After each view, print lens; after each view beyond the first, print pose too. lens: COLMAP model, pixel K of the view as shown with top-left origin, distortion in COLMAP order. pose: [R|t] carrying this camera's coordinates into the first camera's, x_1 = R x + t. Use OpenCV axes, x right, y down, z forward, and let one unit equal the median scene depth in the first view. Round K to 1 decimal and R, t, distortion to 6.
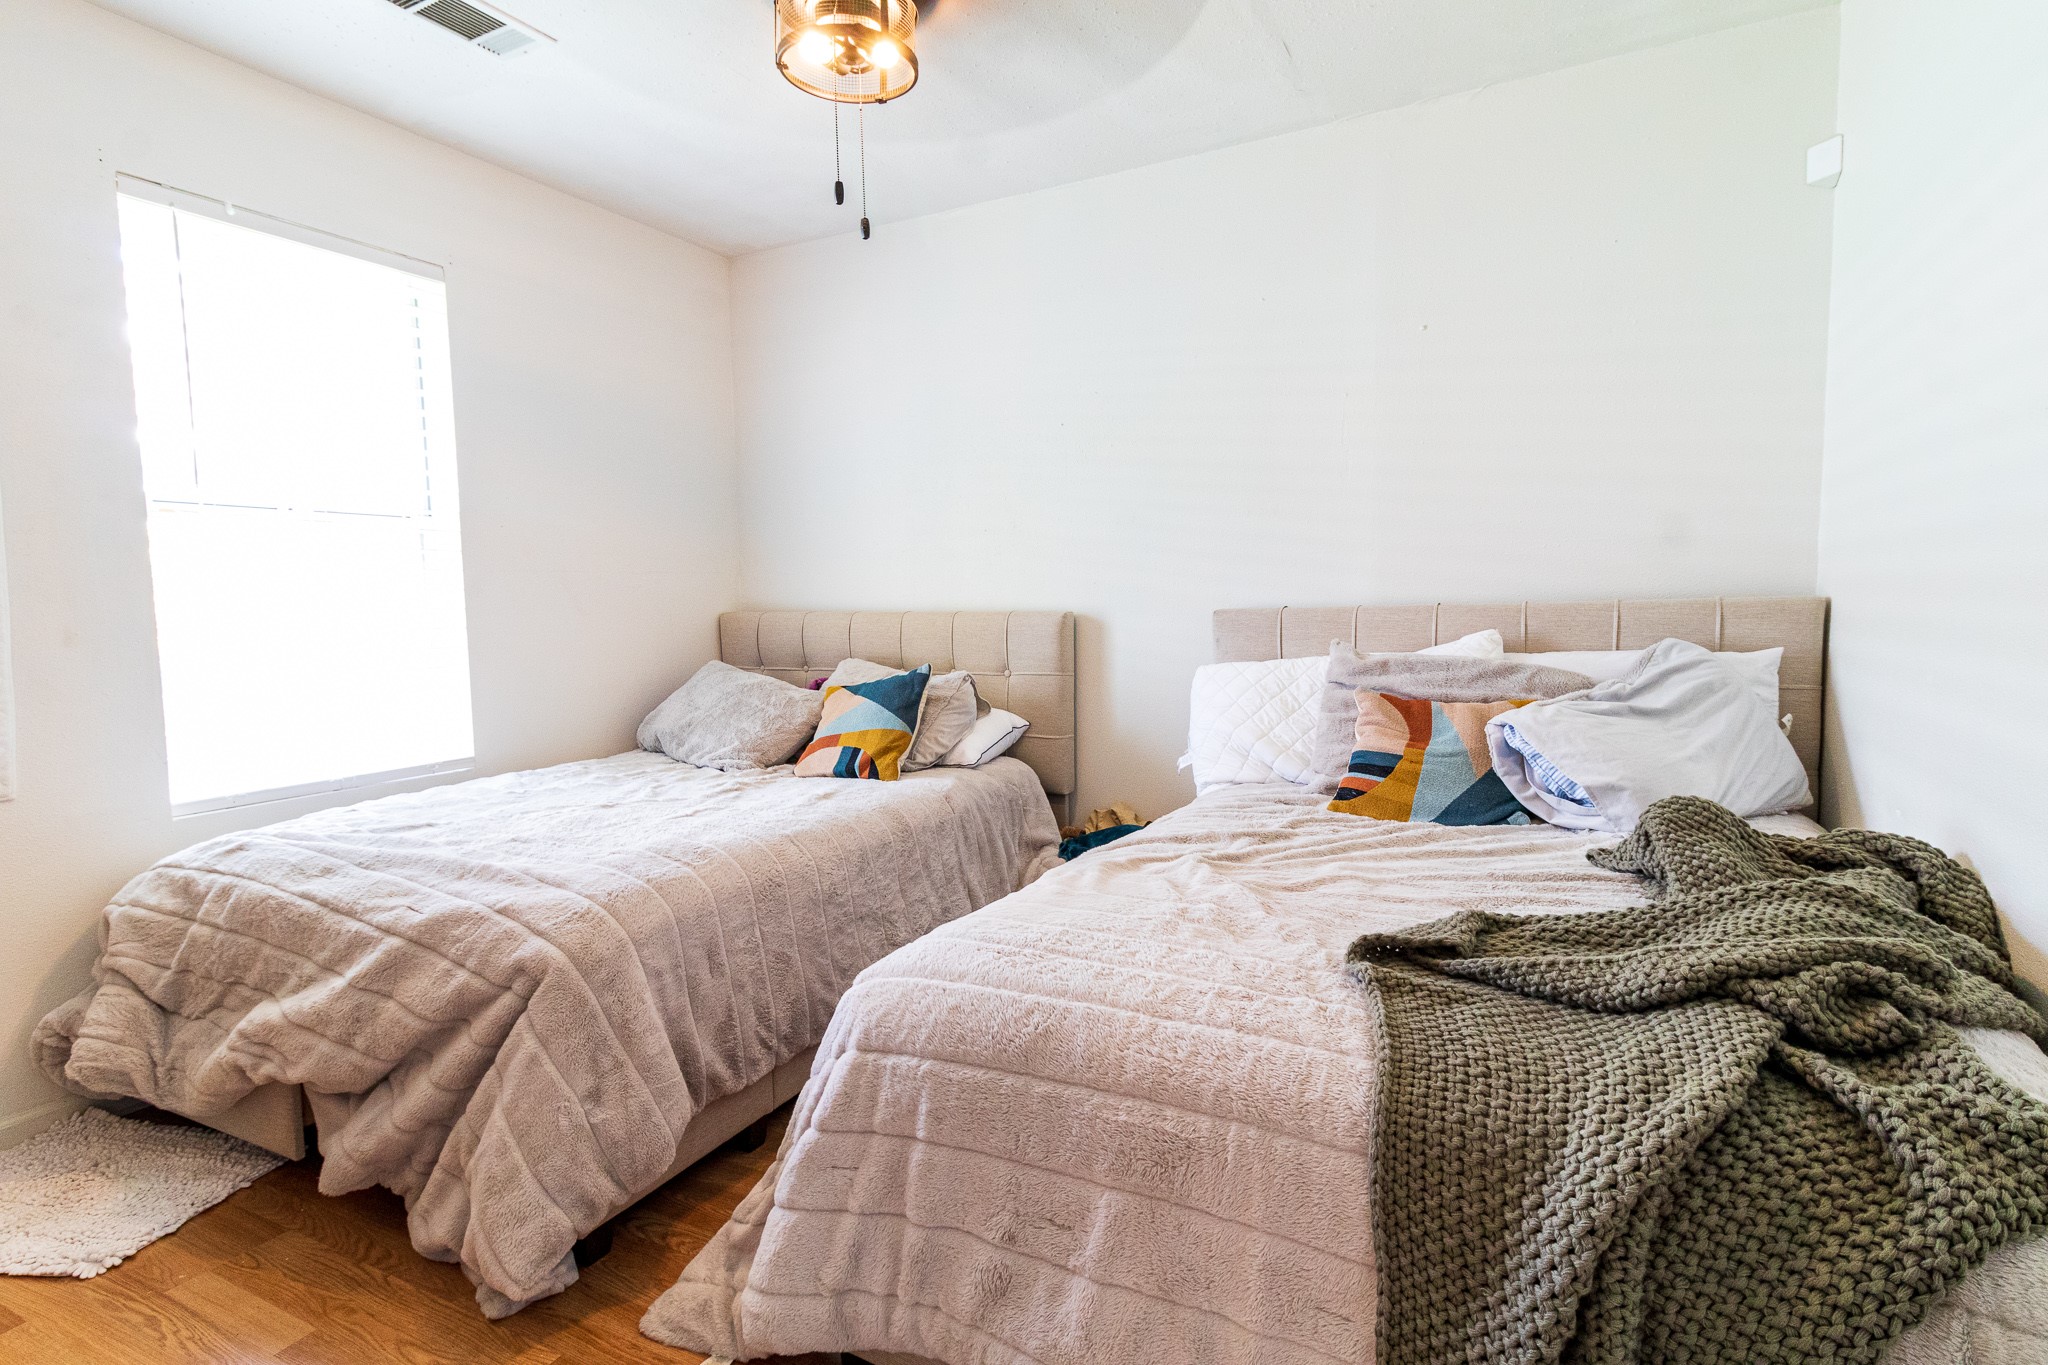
lens RADIAL K [[1051.2, 0, 1024.1], [0, 1051.2, 684.6], [0, 0, 1]] dist [0.001236, -0.004081]
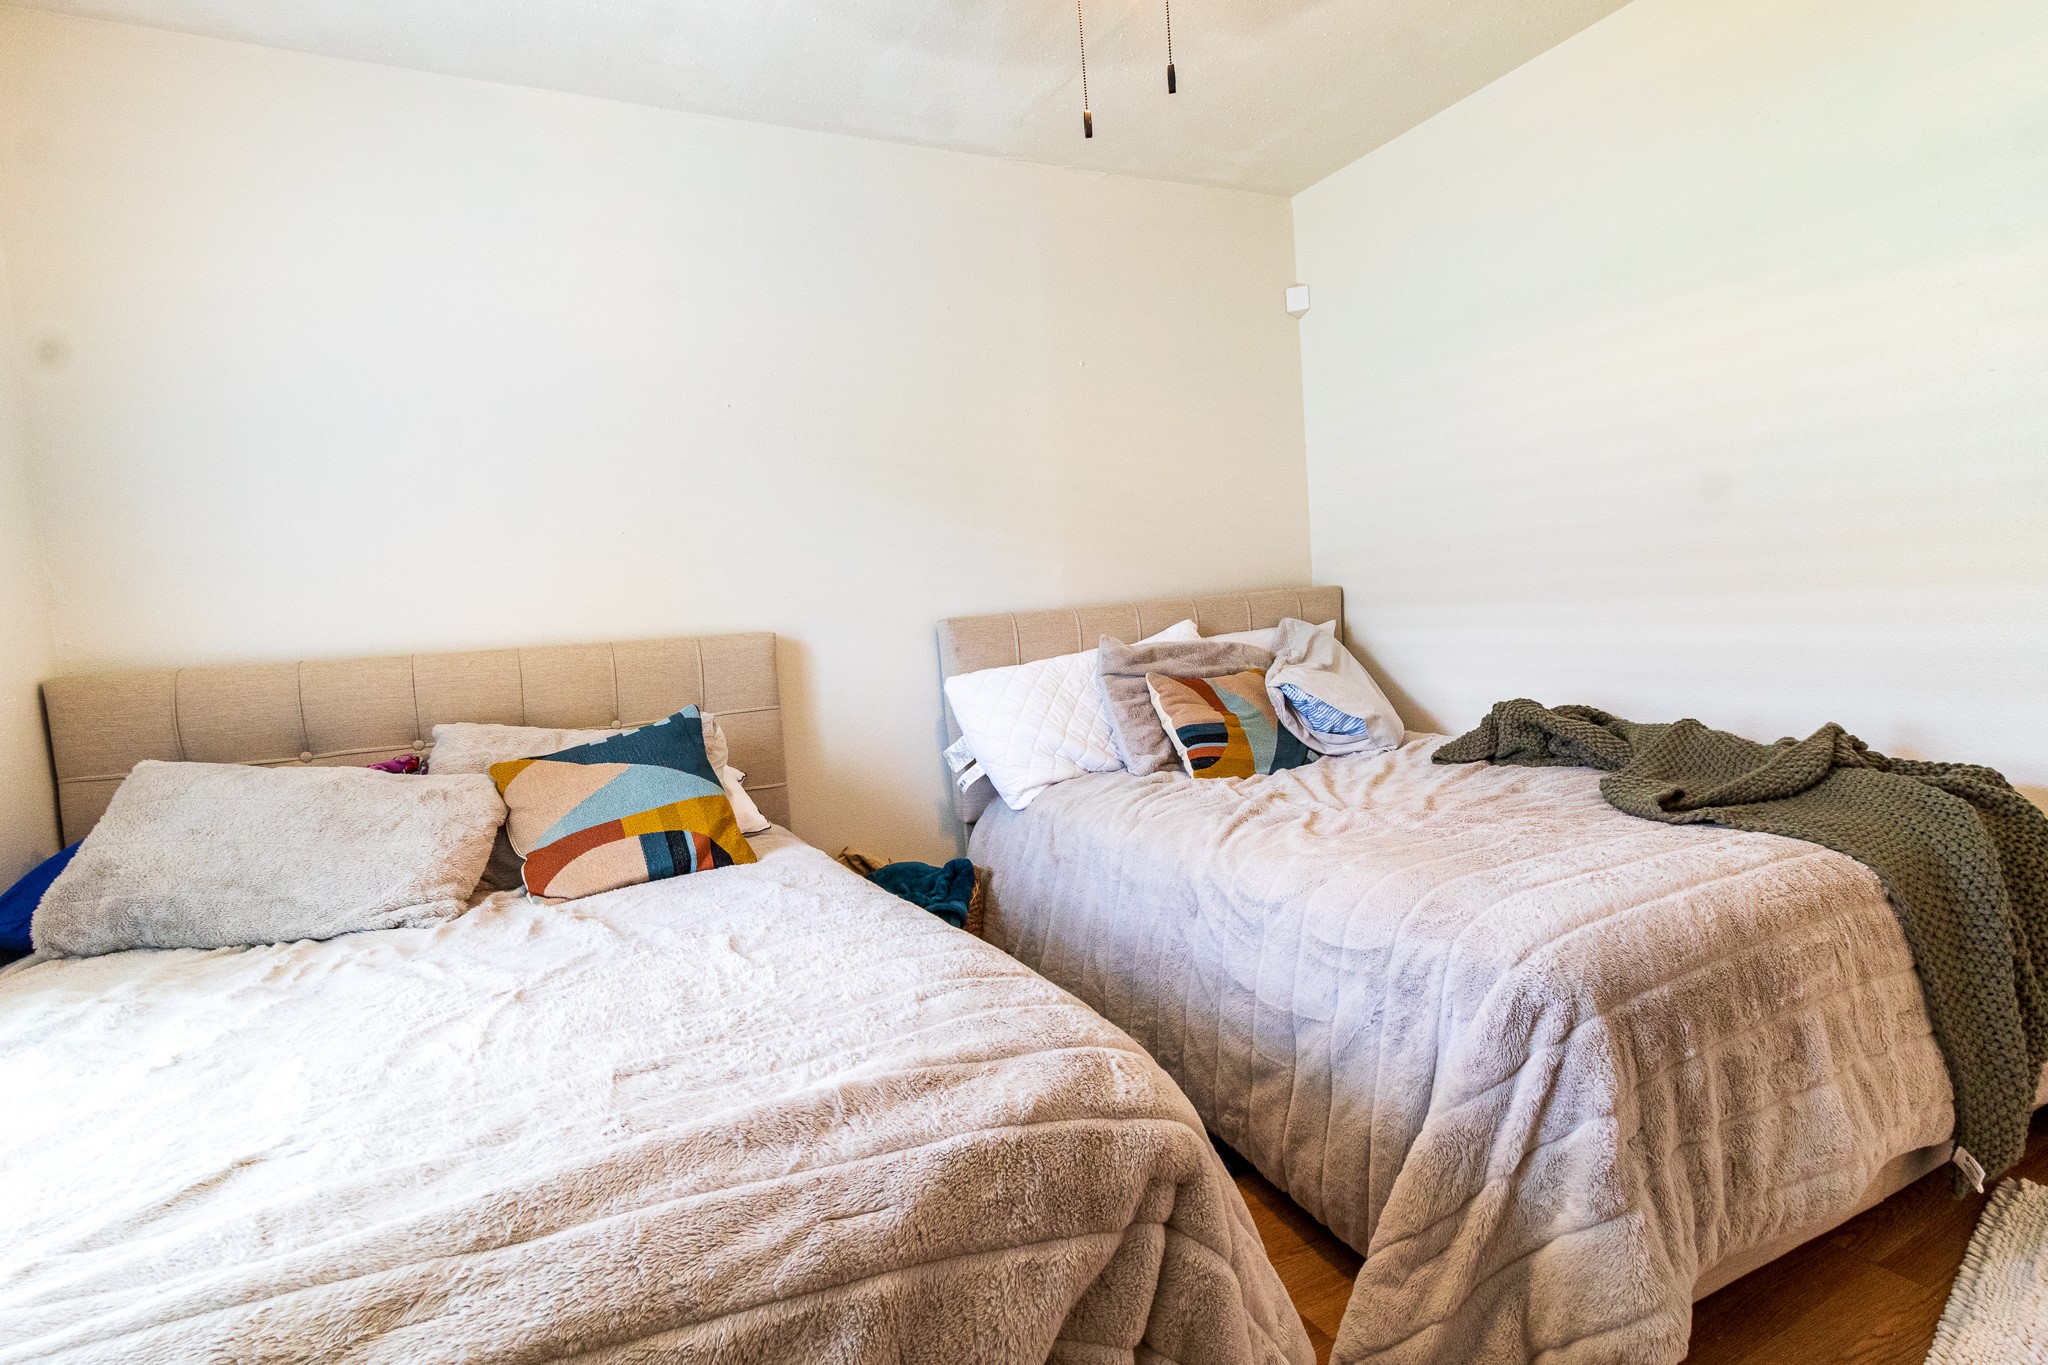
lens RADIAL K [[1045.8, 0, 1023.3], [0, 1045.8, 685.7], [0, 0, 1]] dist [0.001638, 0.000067]
pose [[0.562645, -0.082400, 0.822582, -0.685197], [0.128156, 0.991685, 0.011681, -0.015059], [-0.816705, 0.098846, 0.568526, 0.482985]]
